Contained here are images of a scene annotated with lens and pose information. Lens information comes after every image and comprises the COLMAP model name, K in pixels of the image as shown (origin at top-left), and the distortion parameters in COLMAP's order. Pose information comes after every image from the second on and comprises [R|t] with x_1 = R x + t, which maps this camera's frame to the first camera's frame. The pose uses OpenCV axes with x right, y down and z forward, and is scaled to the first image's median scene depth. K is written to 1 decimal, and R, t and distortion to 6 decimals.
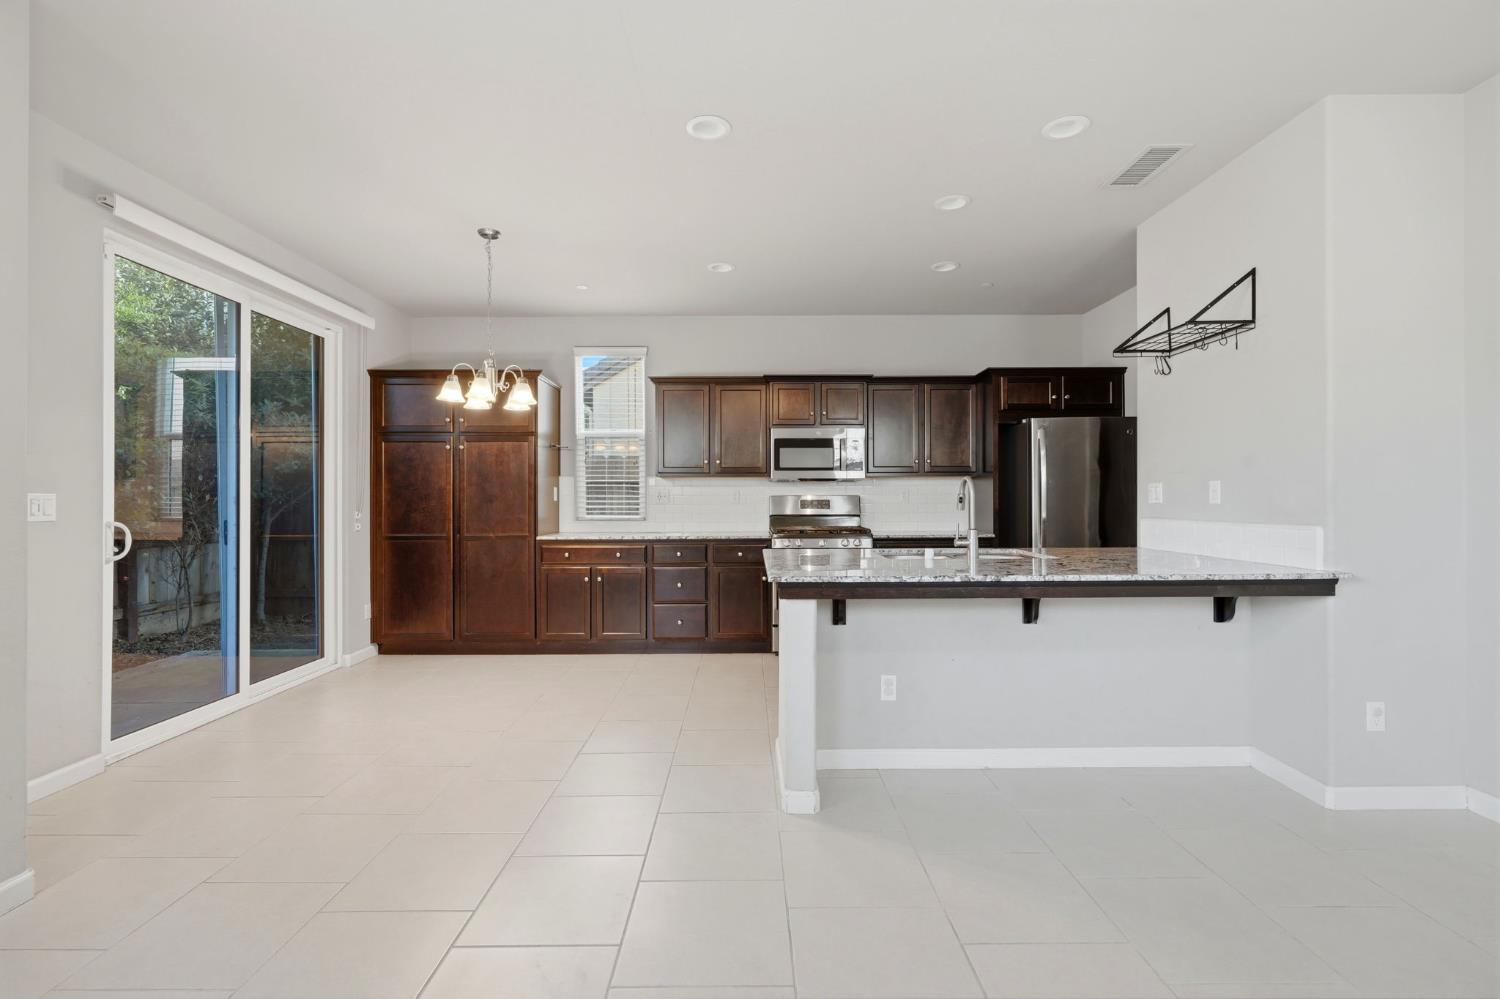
lens RADIAL K [[668.6, 0, 748.8], [0, 668.6, 496.7], [0, 0, 1]] dist [-0.000755, 0.000550]
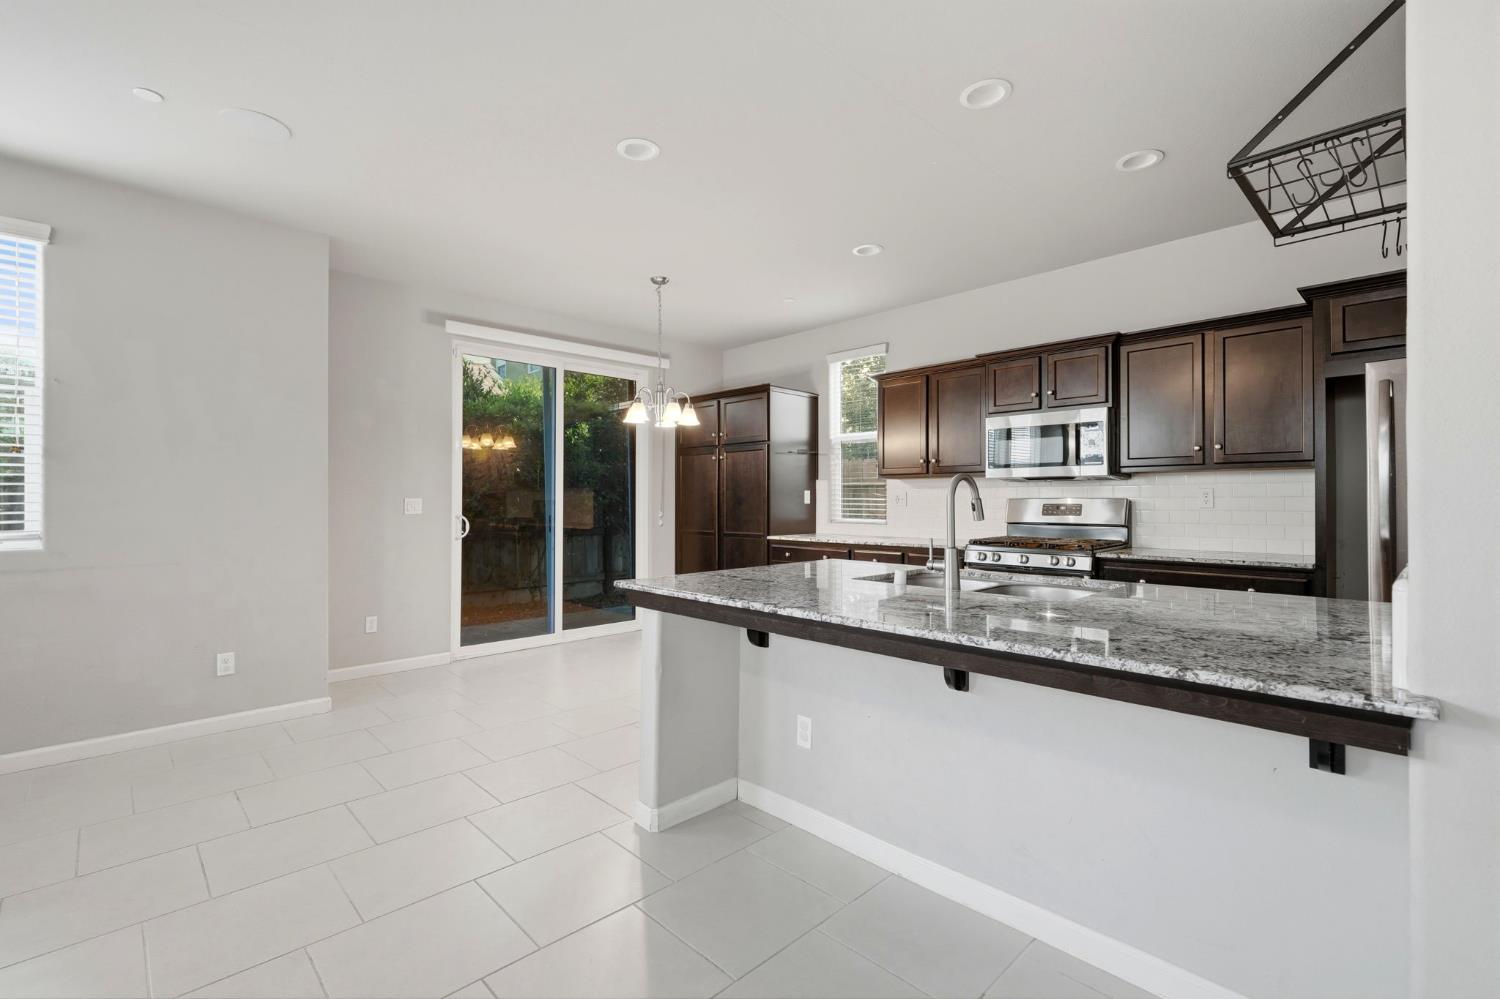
lens RADIAL K [[668.6, 0, 750.1], [0, 668.6, 499.6], [0, 0, 1]] dist [-0.000755, 0.000550]
pose [[0.693110, 0.002102, -0.720829, 0.452965], [0.000191, 0.999995, 0.003100, -0.003721], [0.720832, -0.002286, 0.693106, 0.222371]]
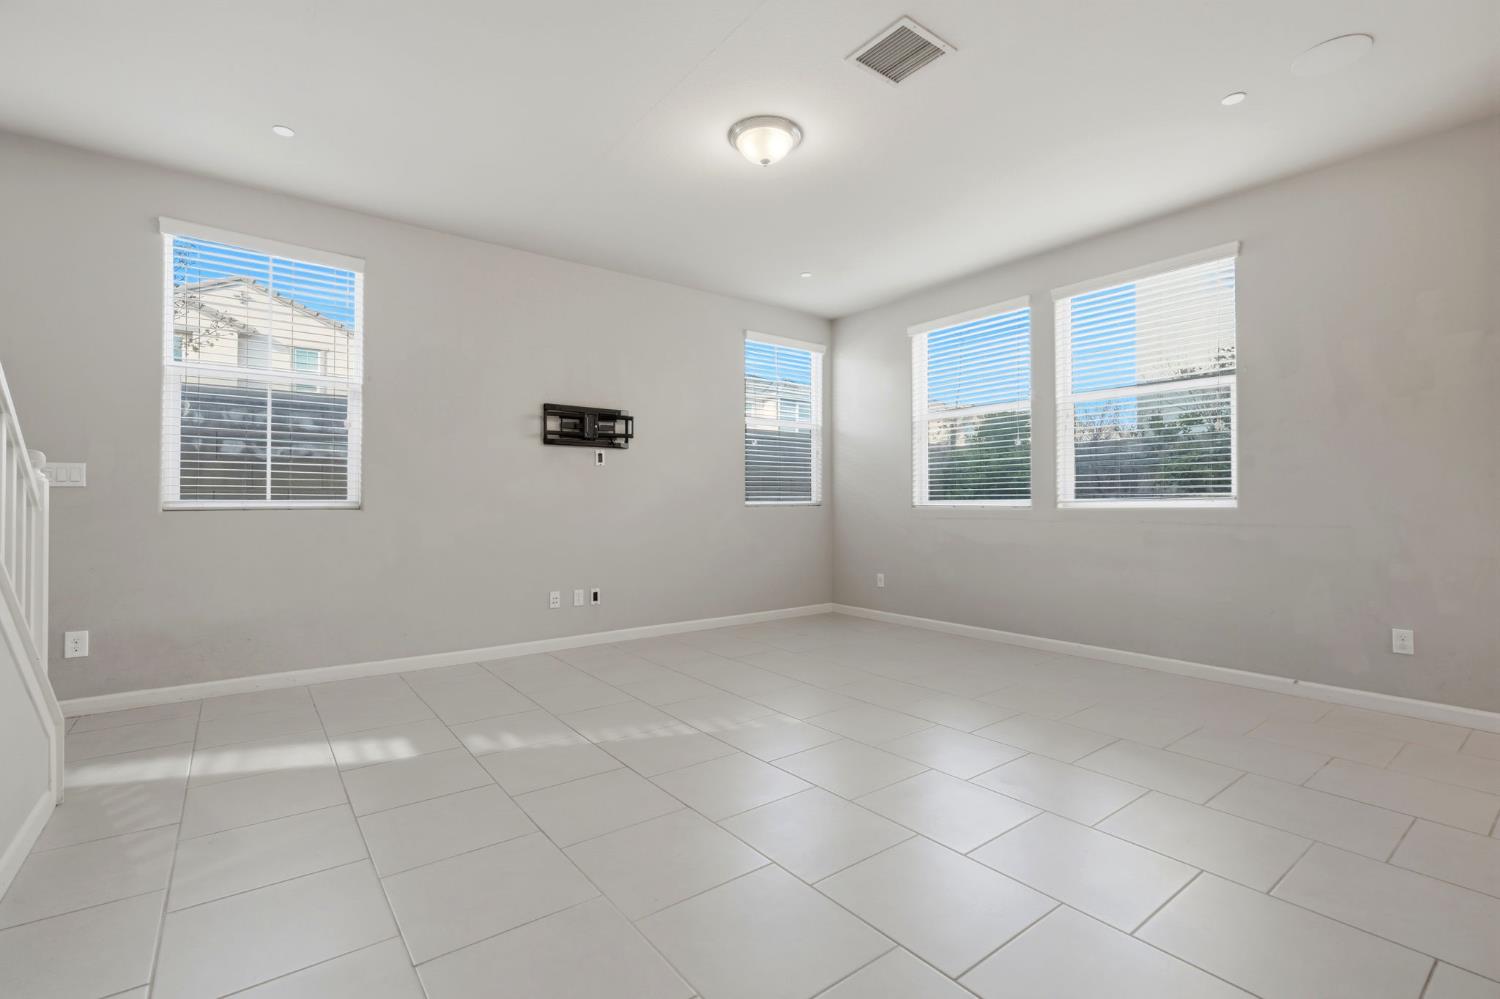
lens RADIAL K [[668.6, 0, 743.4], [0, 668.6, 498.1], [0, 0, 1]] dist [-0.000755, 0.000550]
pose [[-0.796590, 0.005109, -0.604498, 0.452850], [0.009035, 0.999953, -0.003456, 0.030166], [0.604452, -0.008215, -0.796599, 0.441231]]
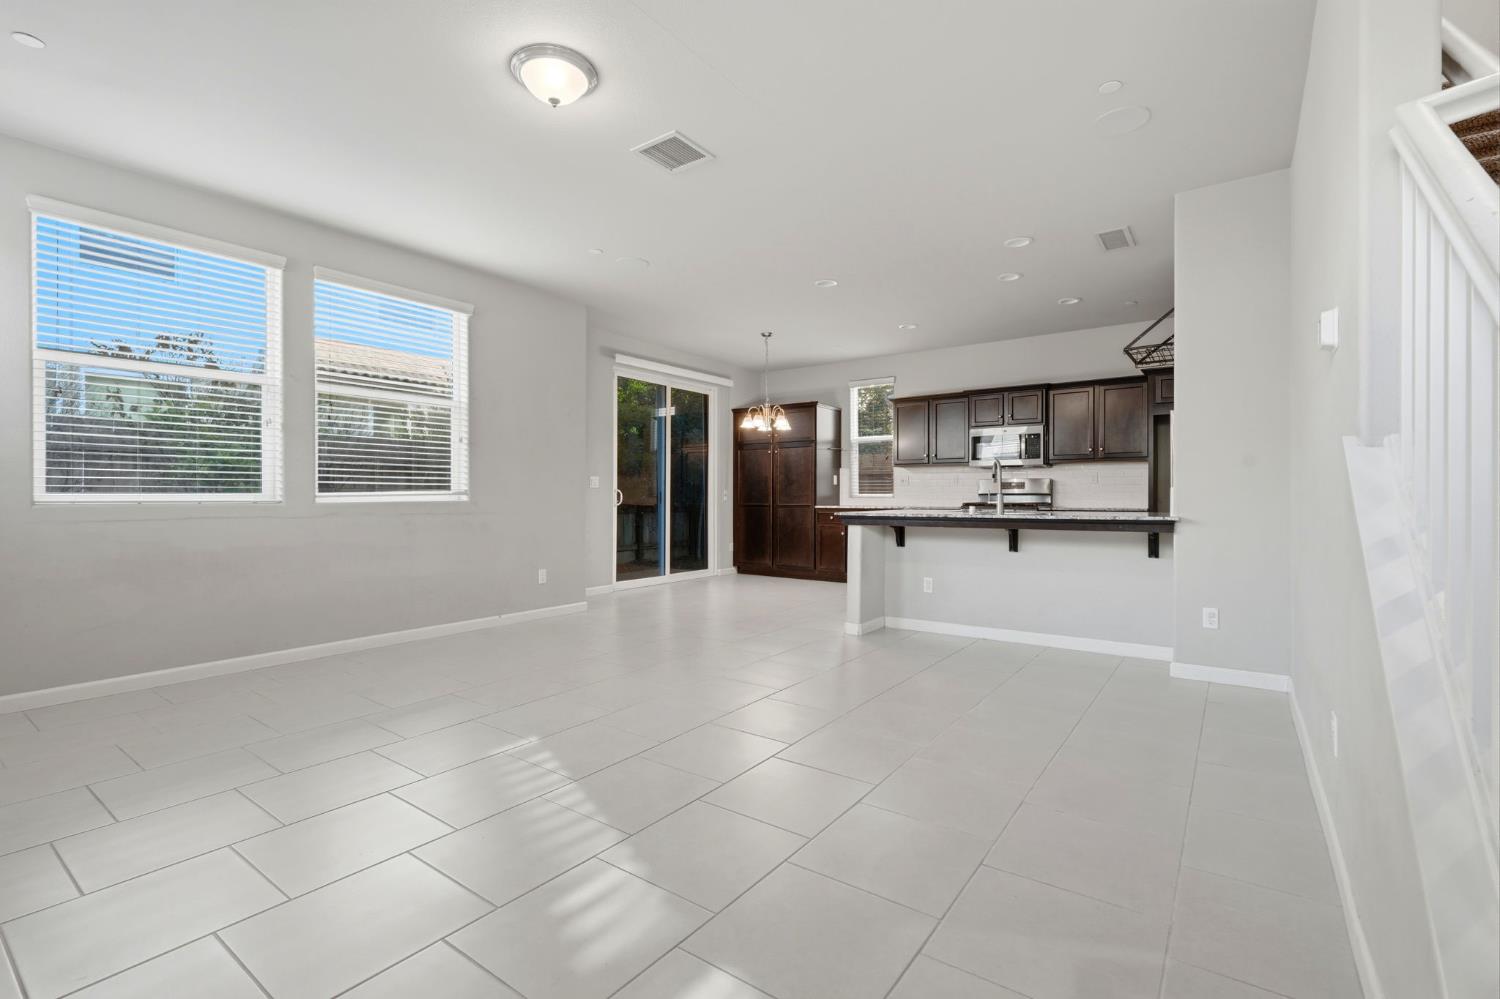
lens RADIAL K [[668.6, 0, 748.8], [0, 668.6, 499.9], [0, 0, 1]] dist [-0.000755, 0.000550]
pose [[0.804378, 0.006986, -0.594076, 0.507685], [-0.002415, 0.999961, 0.008489, 0.032554], [0.594113, -0.005394, 0.804364, -0.383384]]
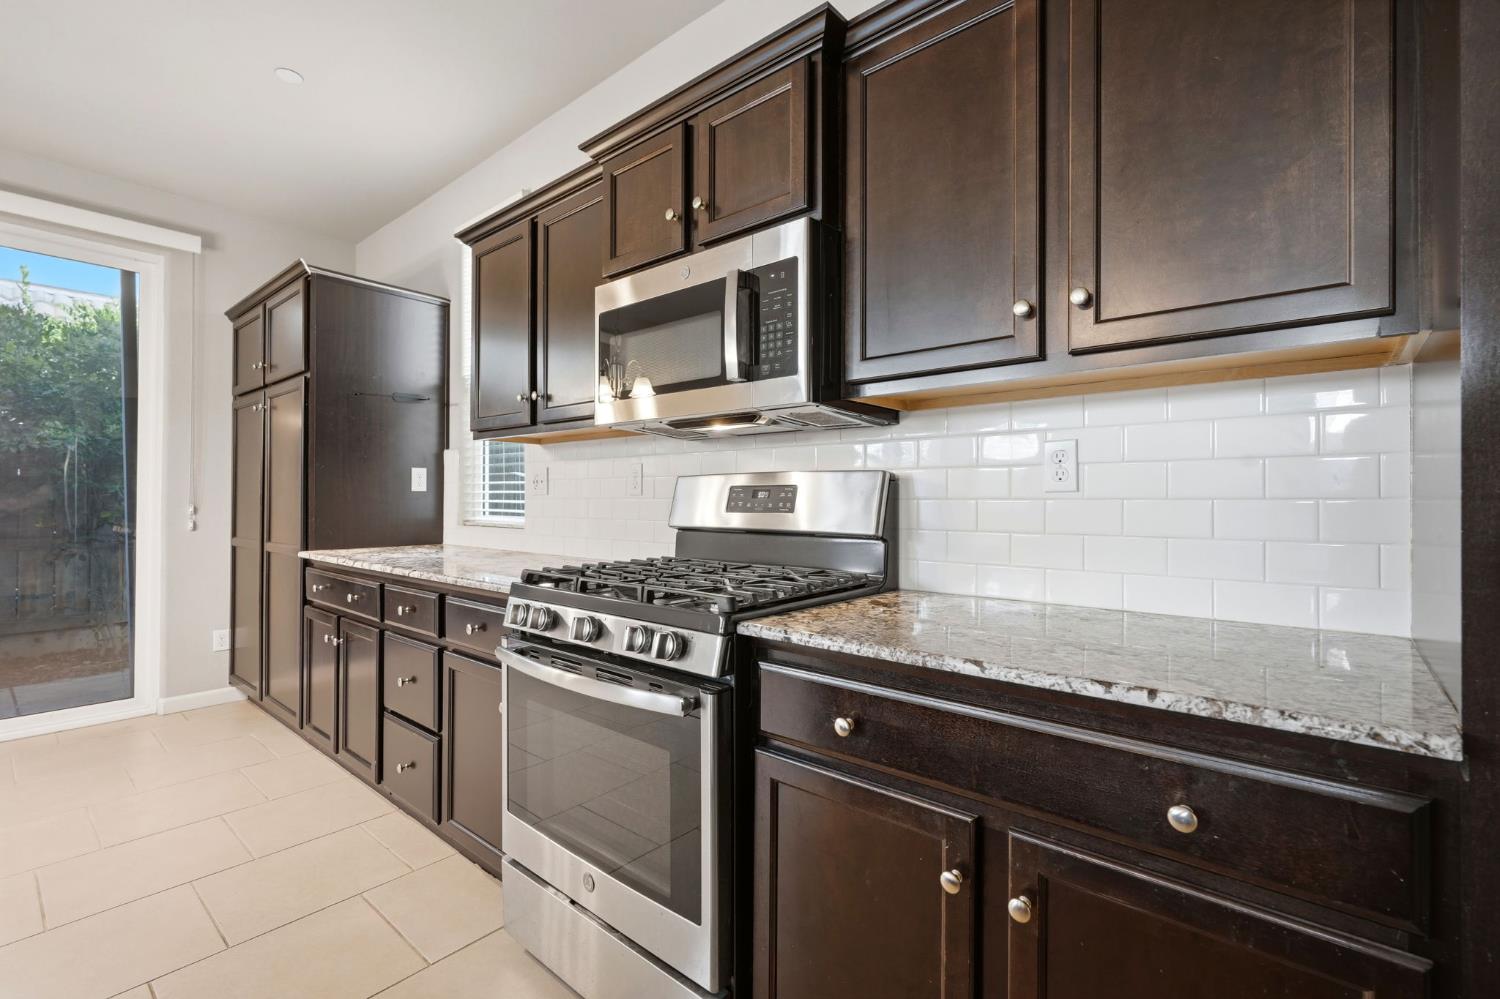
lens RADIAL K [[668.6, 0, 751.0], [0, 668.6, 493.1], [0, 0, 1]] dist [-0.000755, 0.000550]
pose [[0.756653, -0.000302, -0.653817, 0.351623], [-0.005213, 0.999965, -0.006494, 0.011434], [0.653796, 0.008322, 0.756625, 0.822080]]
